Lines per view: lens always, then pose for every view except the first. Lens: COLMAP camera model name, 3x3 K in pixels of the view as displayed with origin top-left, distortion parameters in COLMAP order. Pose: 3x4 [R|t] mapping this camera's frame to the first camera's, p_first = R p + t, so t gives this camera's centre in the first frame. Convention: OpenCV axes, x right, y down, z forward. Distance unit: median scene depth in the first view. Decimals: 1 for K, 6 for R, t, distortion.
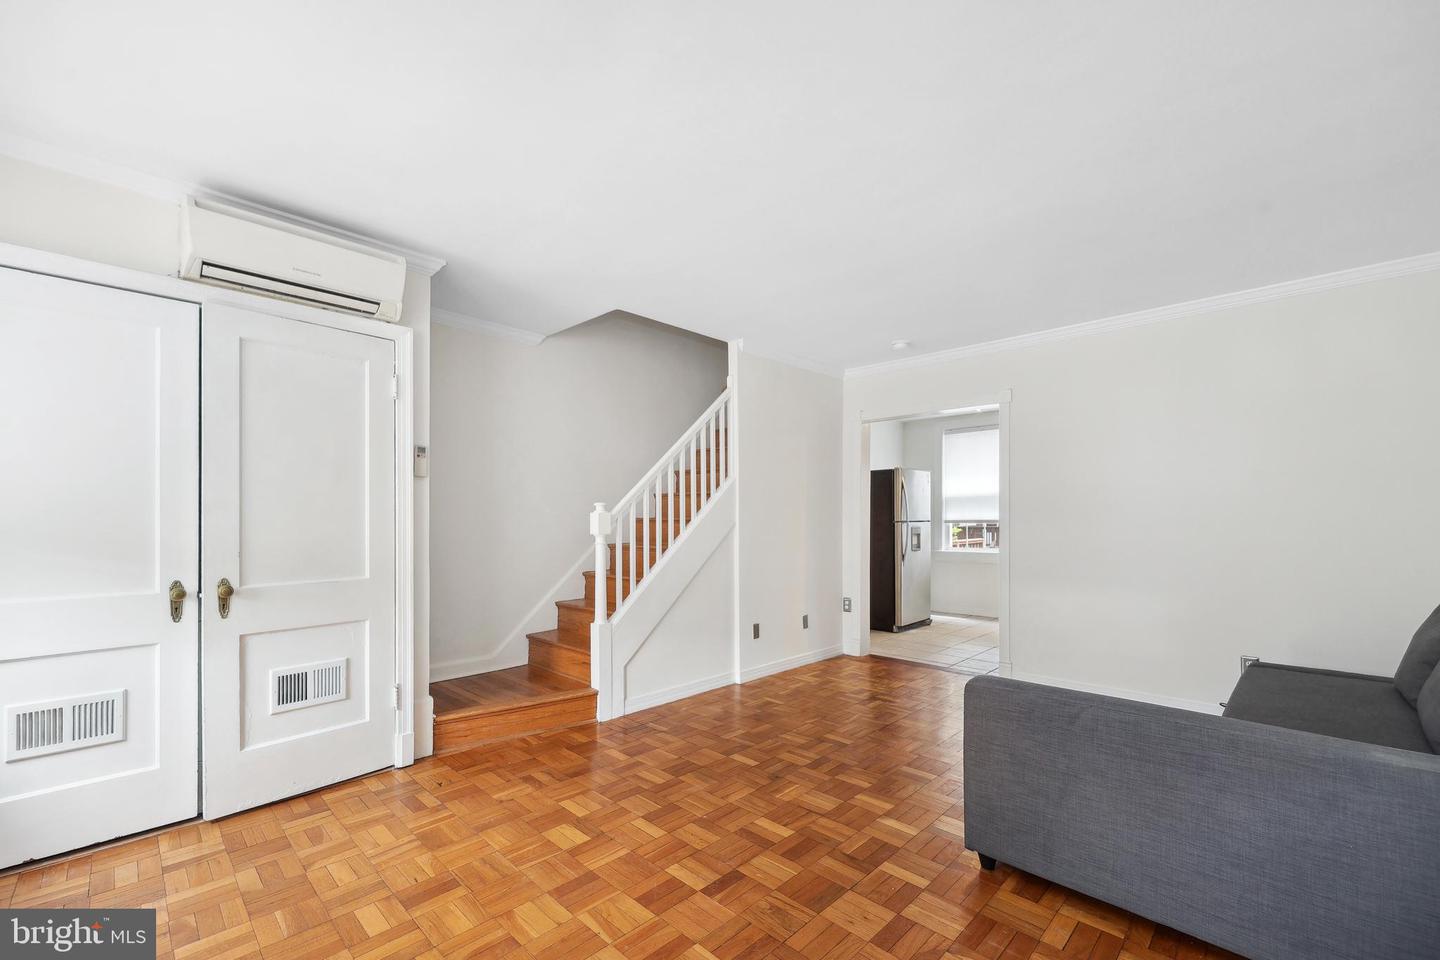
lens RADIAL K [[599.2, 0, 711.3], [0, 599.2, 526.1], [0, 0, 1]] dist [0.009565, -0.000067]
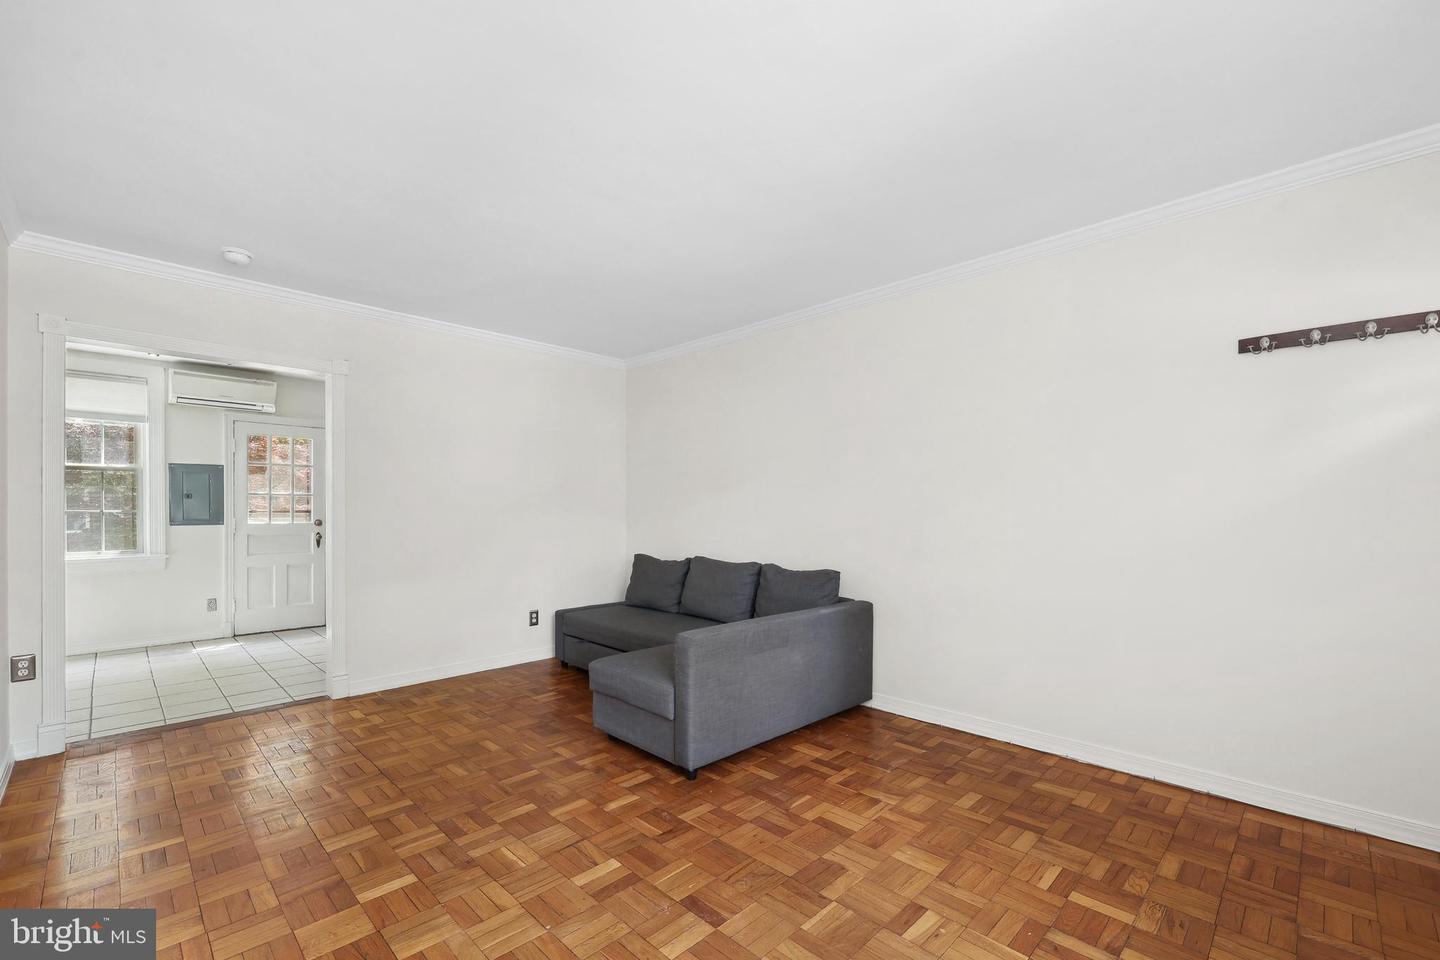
lens RADIAL K [[599.2, 0, 698.6], [0, 599.2, 507.8], [0, 0, 1]] dist [0.009565, -0.000067]
pose [[0.006020, 0.015043, 0.999869, -0.705050], [-0.003289, 0.999882, -0.015023, -0.026396], [-0.999976, -0.003198, 0.006069, 0.742907]]
